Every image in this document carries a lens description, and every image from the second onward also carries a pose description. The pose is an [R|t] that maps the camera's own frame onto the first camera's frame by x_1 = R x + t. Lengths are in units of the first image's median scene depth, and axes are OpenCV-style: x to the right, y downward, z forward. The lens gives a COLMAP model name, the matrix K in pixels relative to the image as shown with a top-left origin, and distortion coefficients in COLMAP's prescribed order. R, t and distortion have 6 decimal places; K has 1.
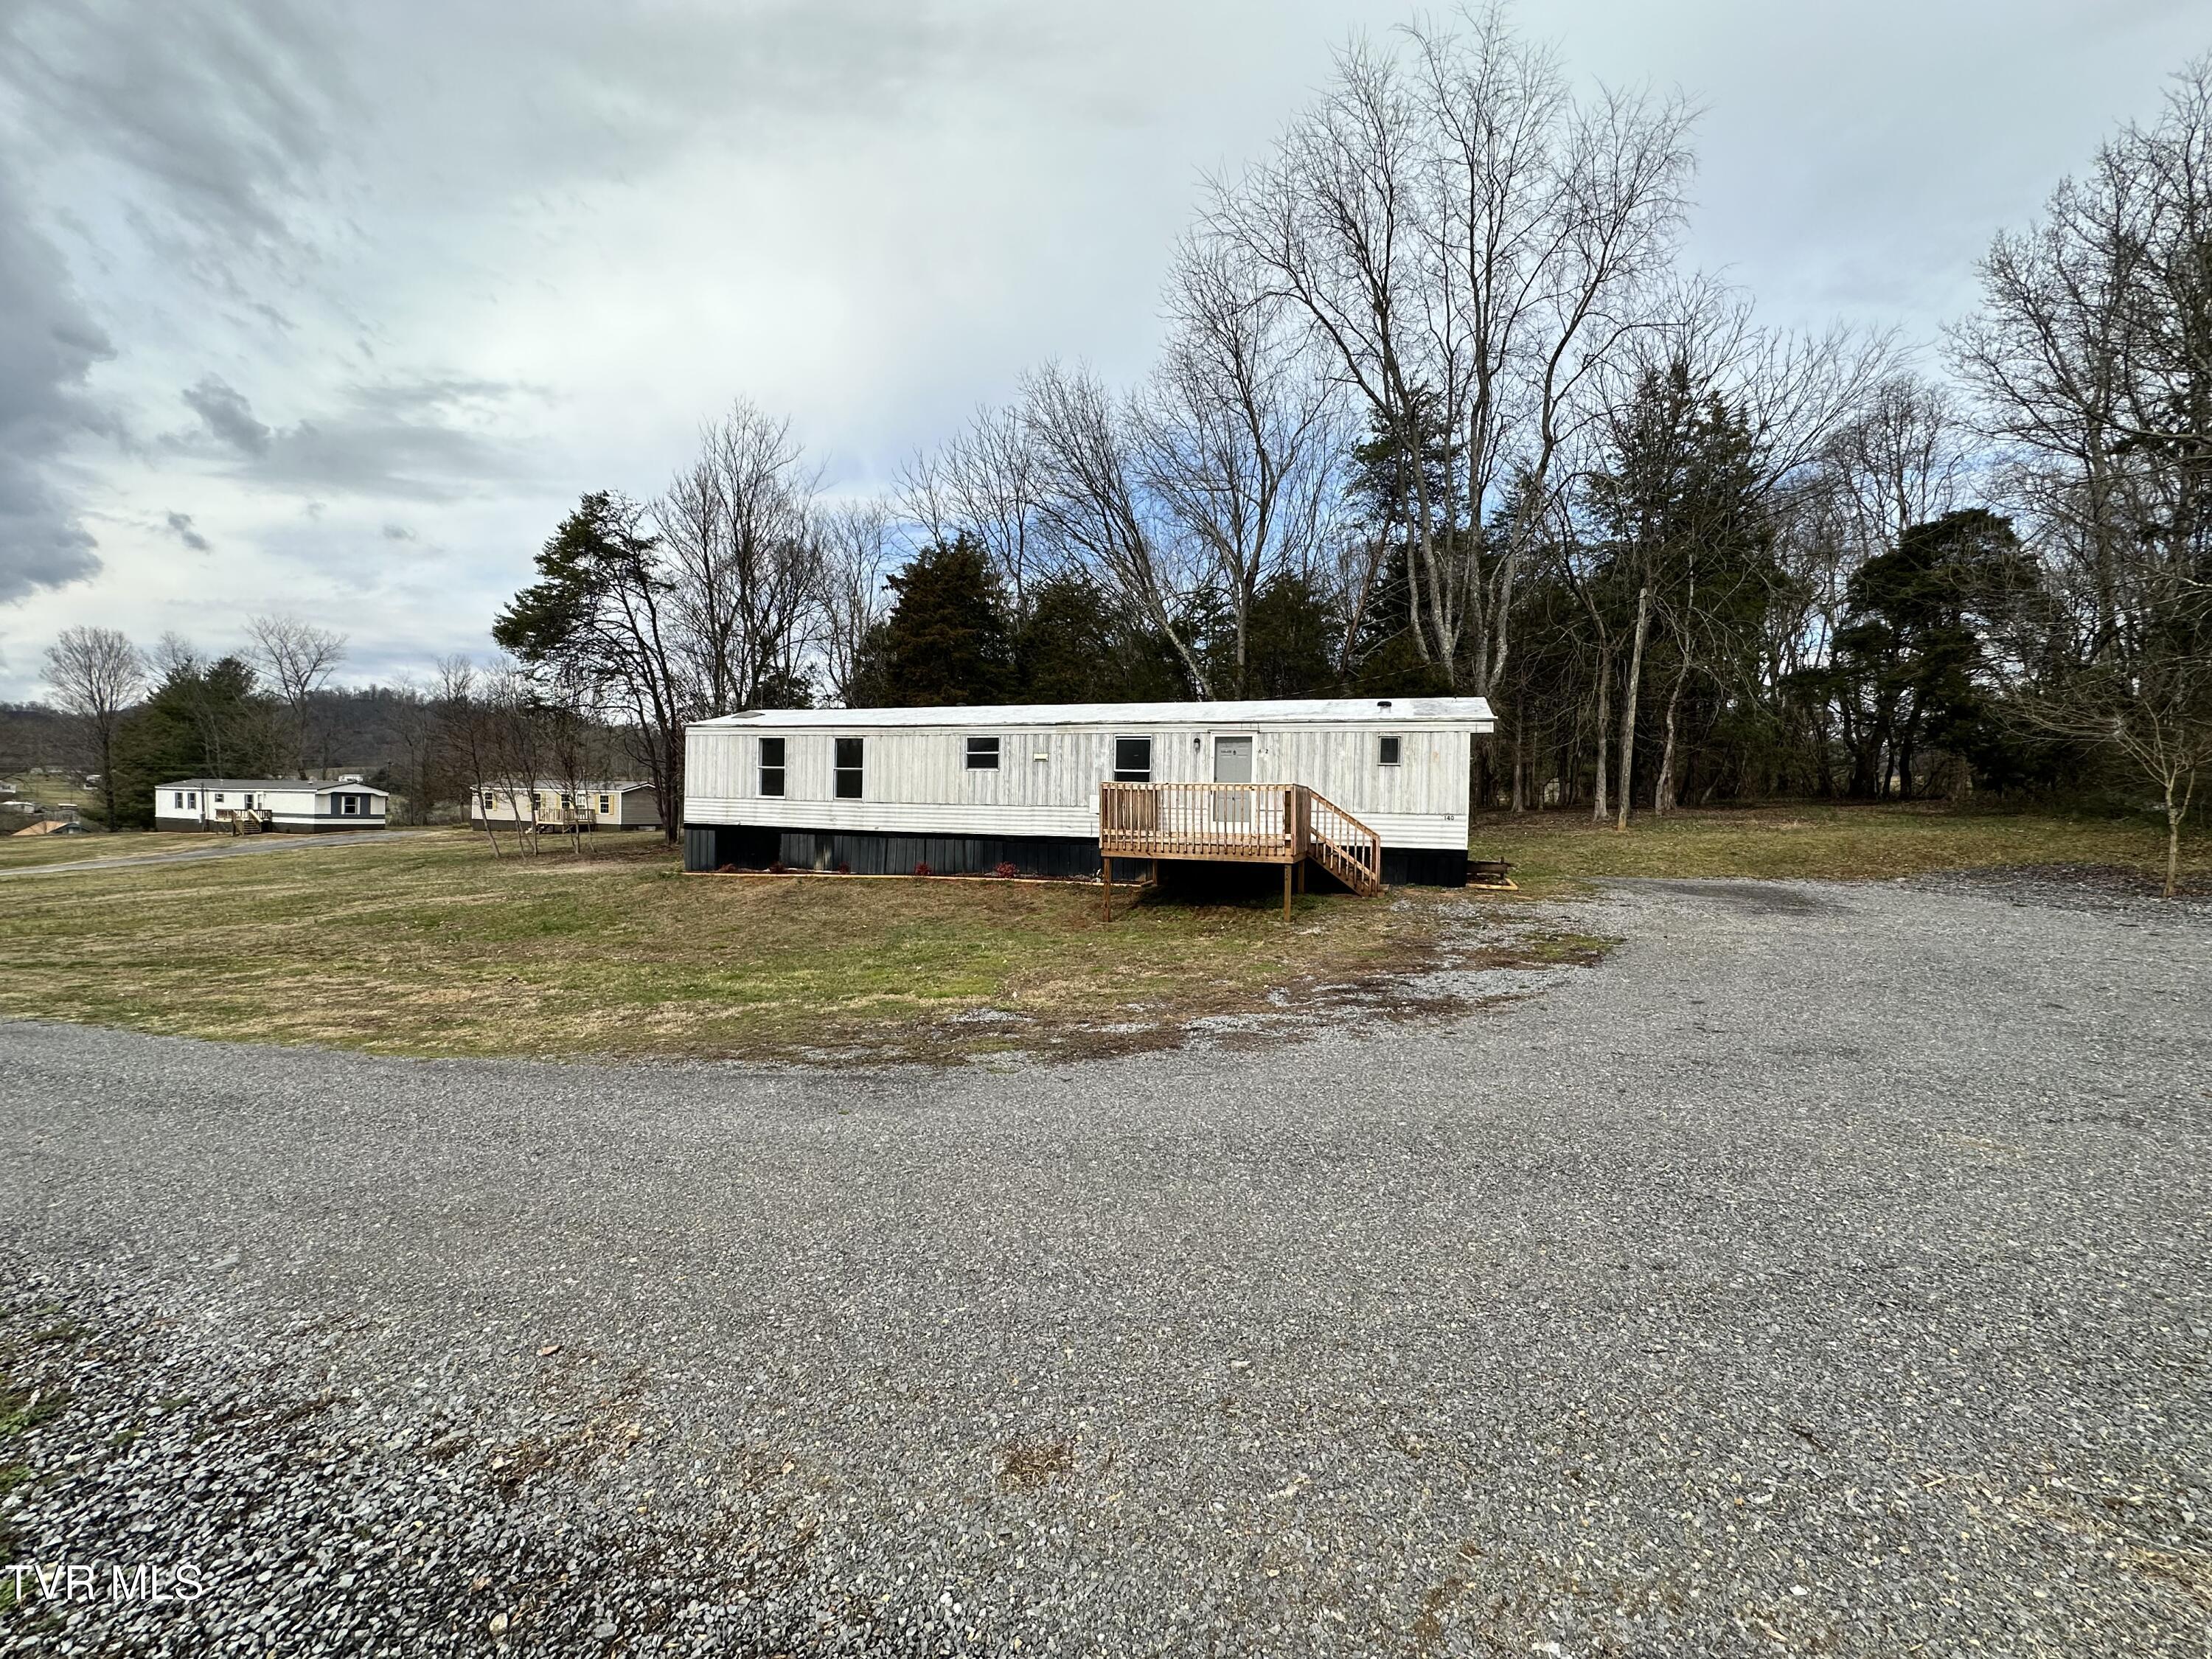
lens RADIAL K [[879.0, 0, 1101.0], [0, 879.0, 826.3], [0, 0, 1]] dist [-0.008818, 0.000157]
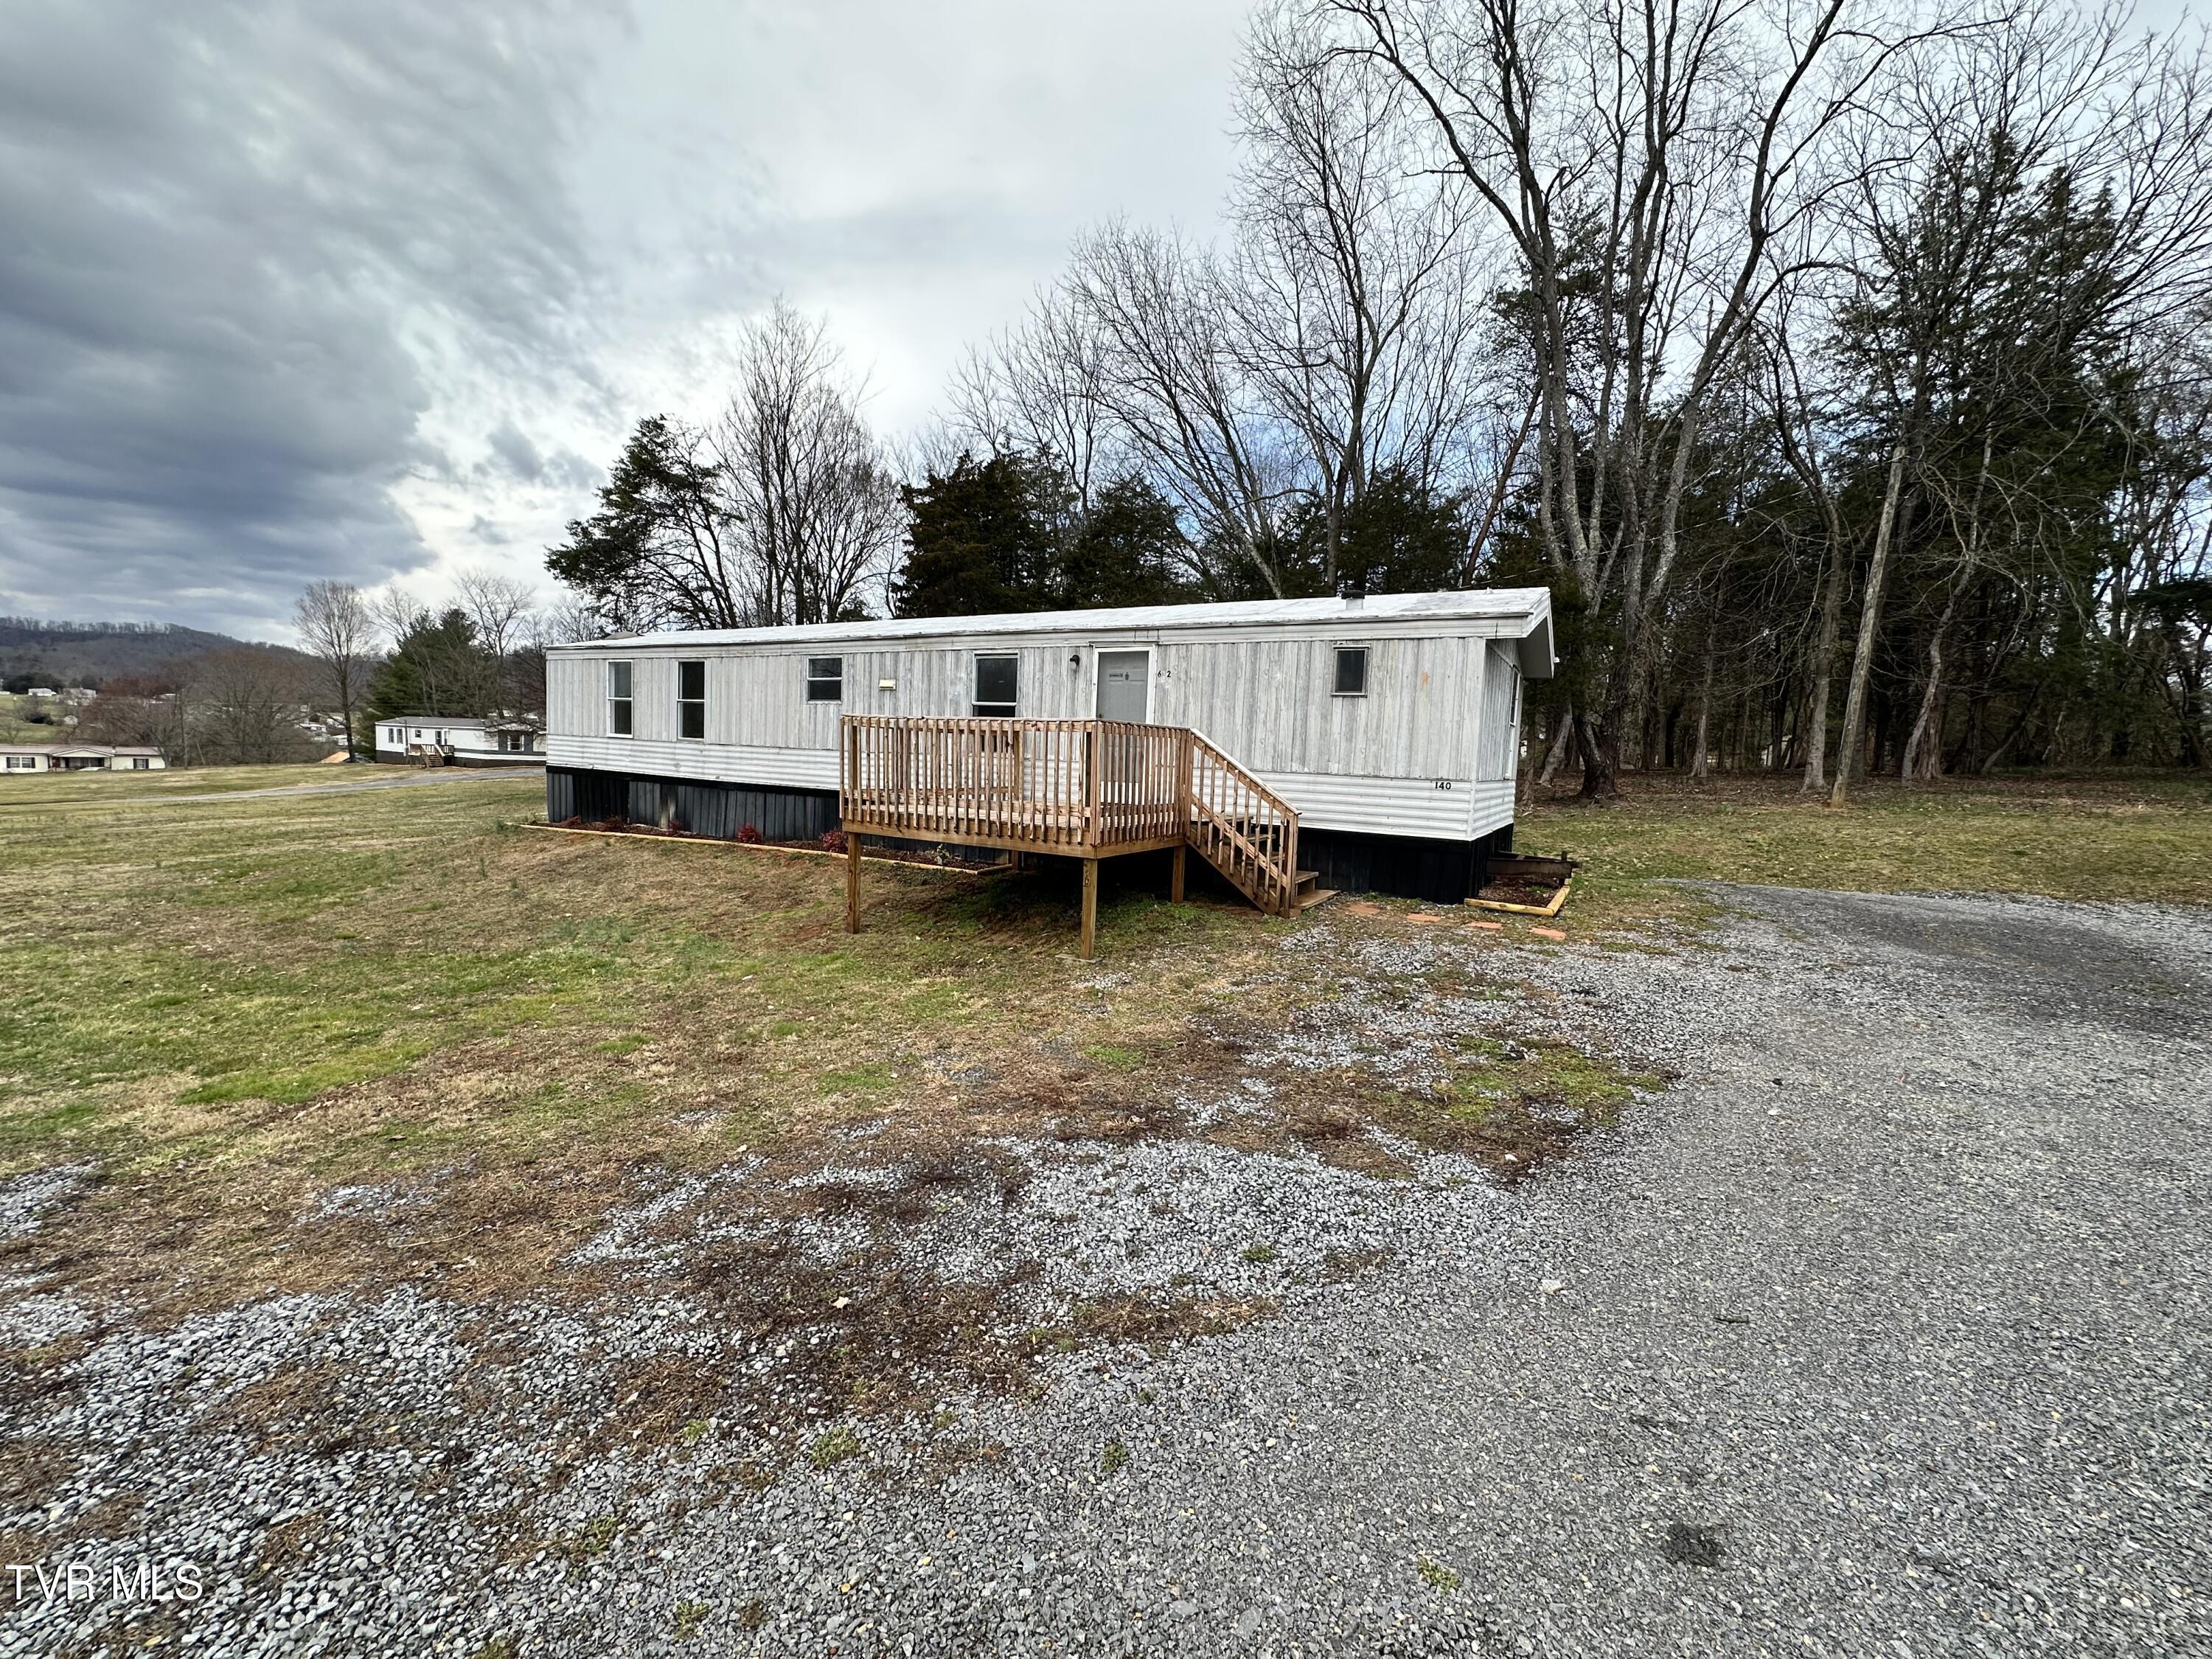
lens RADIAL K [[875.8, 0, 1106.0], [0, 875.8, 829.5], [0, 0, 1]] dist [-0.001774, 0.000033]
pose [[0.981110, 0.036783, -0.189922, 0.163691], [-0.025465, 0.997770, 0.061691, -0.005941], [0.191768, -0.055690, 0.979859, 0.214710]]
